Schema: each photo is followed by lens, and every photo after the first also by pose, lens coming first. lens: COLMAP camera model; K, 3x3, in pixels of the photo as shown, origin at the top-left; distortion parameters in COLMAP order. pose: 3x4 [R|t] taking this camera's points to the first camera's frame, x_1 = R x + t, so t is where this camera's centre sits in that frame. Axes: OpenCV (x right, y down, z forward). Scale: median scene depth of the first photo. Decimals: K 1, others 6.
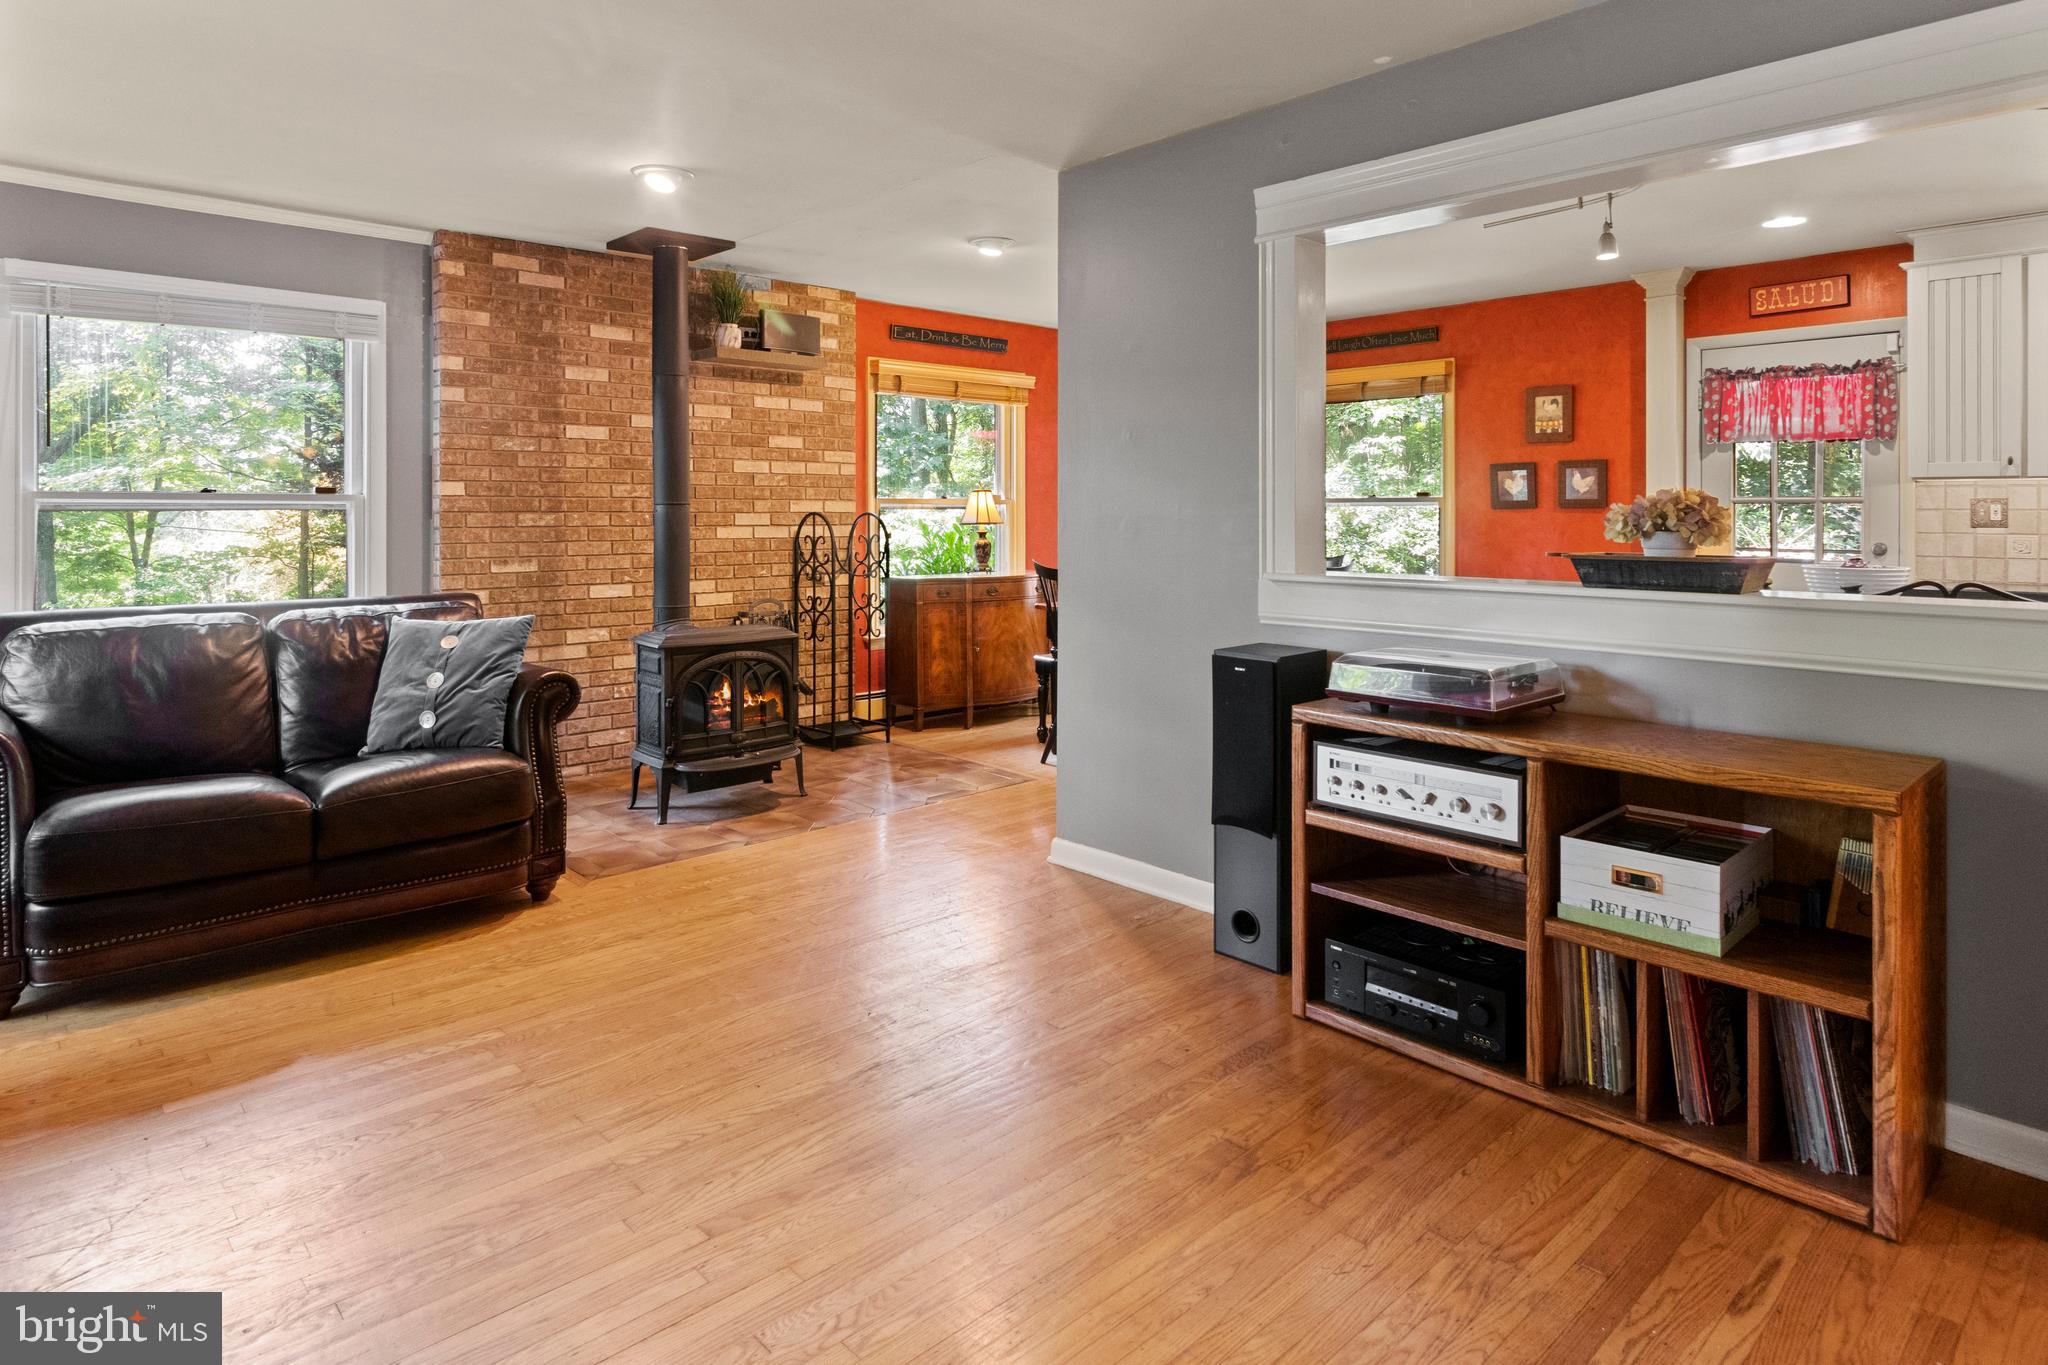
lens RADIAL K [[1142.1, 0, 1025.9], [0, 1142.1, 508.4], [0, 0, 1]] dist [0.000930, -0.000390]
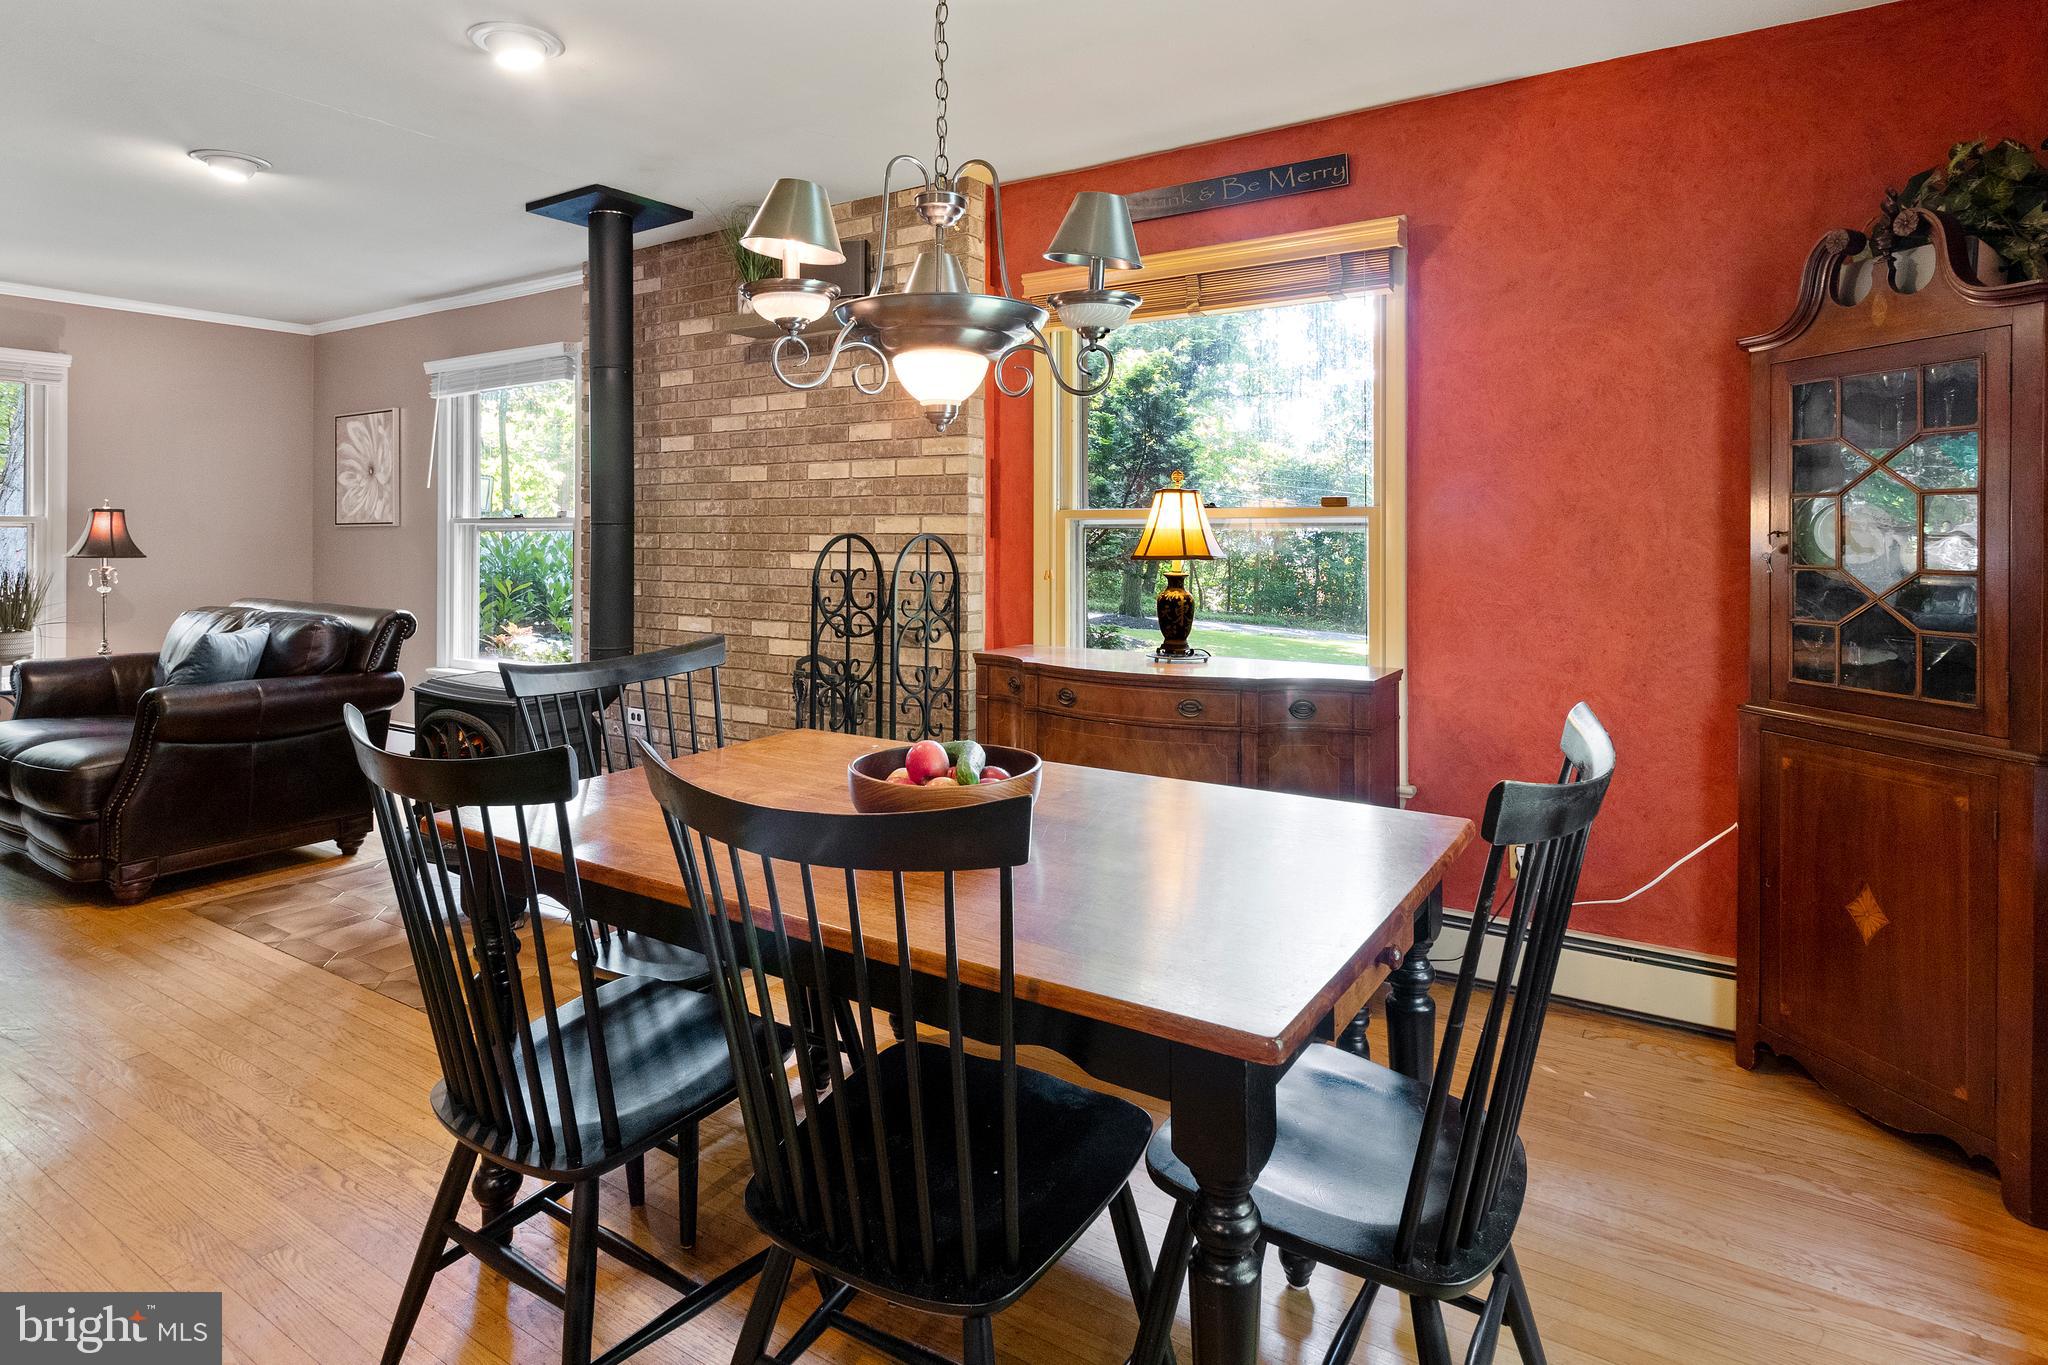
lens RADIAL K [[1095.4, 0, 1030.1], [0, 1095.4, 508.2], [0, 0, 1]] dist [0.000728, 0.000046]
pose [[0.239989, -0.017776, -0.970613, 0.525955], [0.004656, 0.999842, -0.017160, -0.000237], [0.970764, -0.000401, 0.240034, 1.090585]]
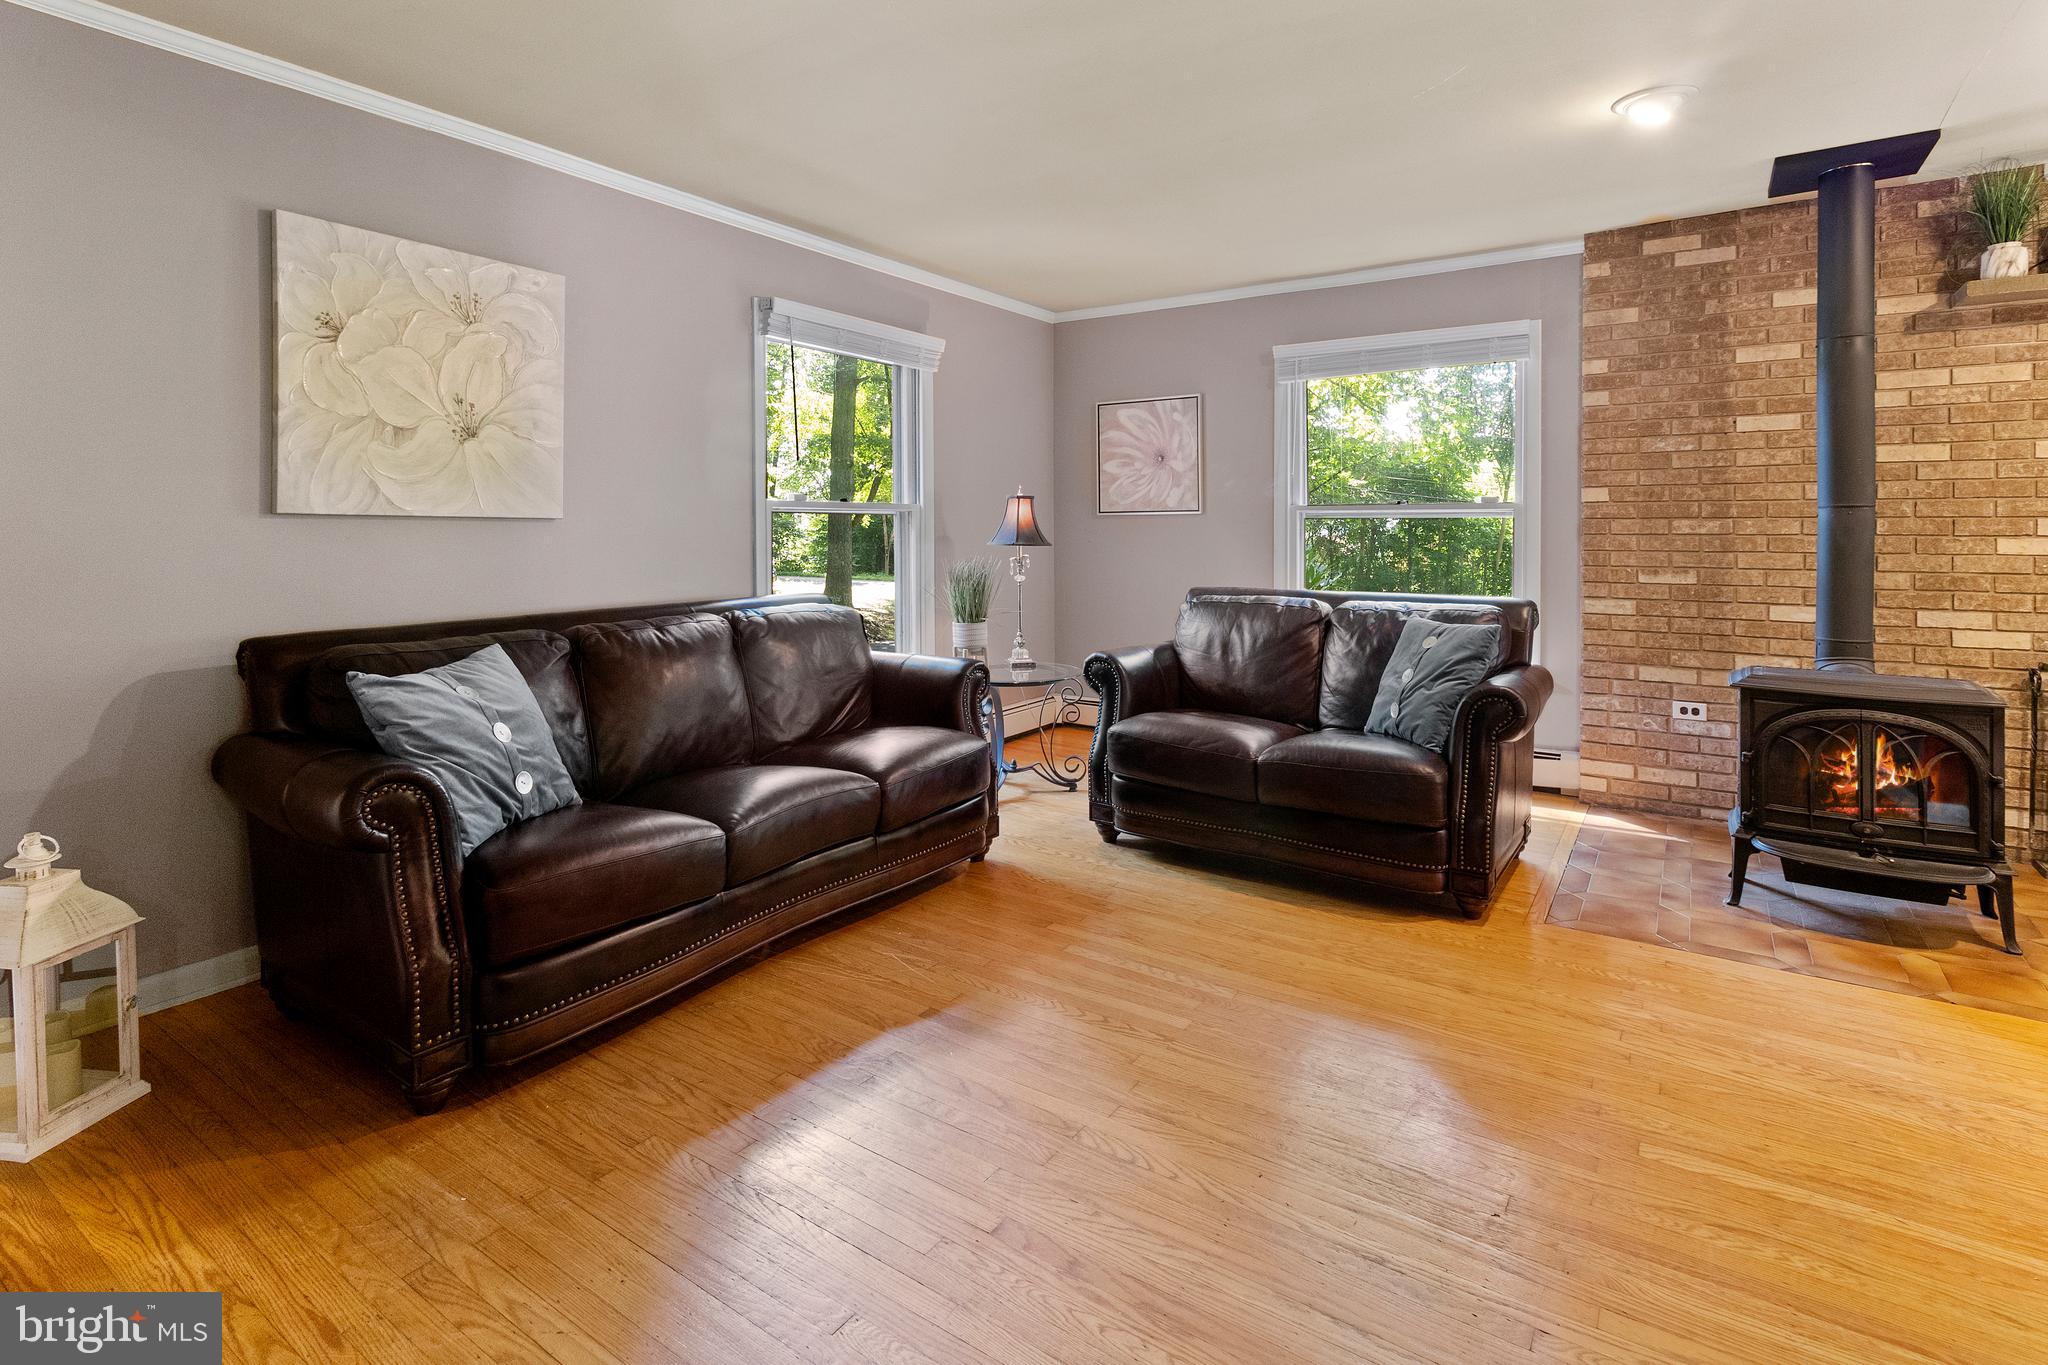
lens RADIAL K [[995.1, 0, 1028.0], [0, 995.1, 541.6], [0, 0, 1]] dist [0.001899, 0.000017]
pose [[0.222436, 0.018033, -0.974780, 0.216737], [0.006806, 0.999776, 0.020049, 0.002462], [0.974924, -0.011094, 0.222263, 0.313449]]
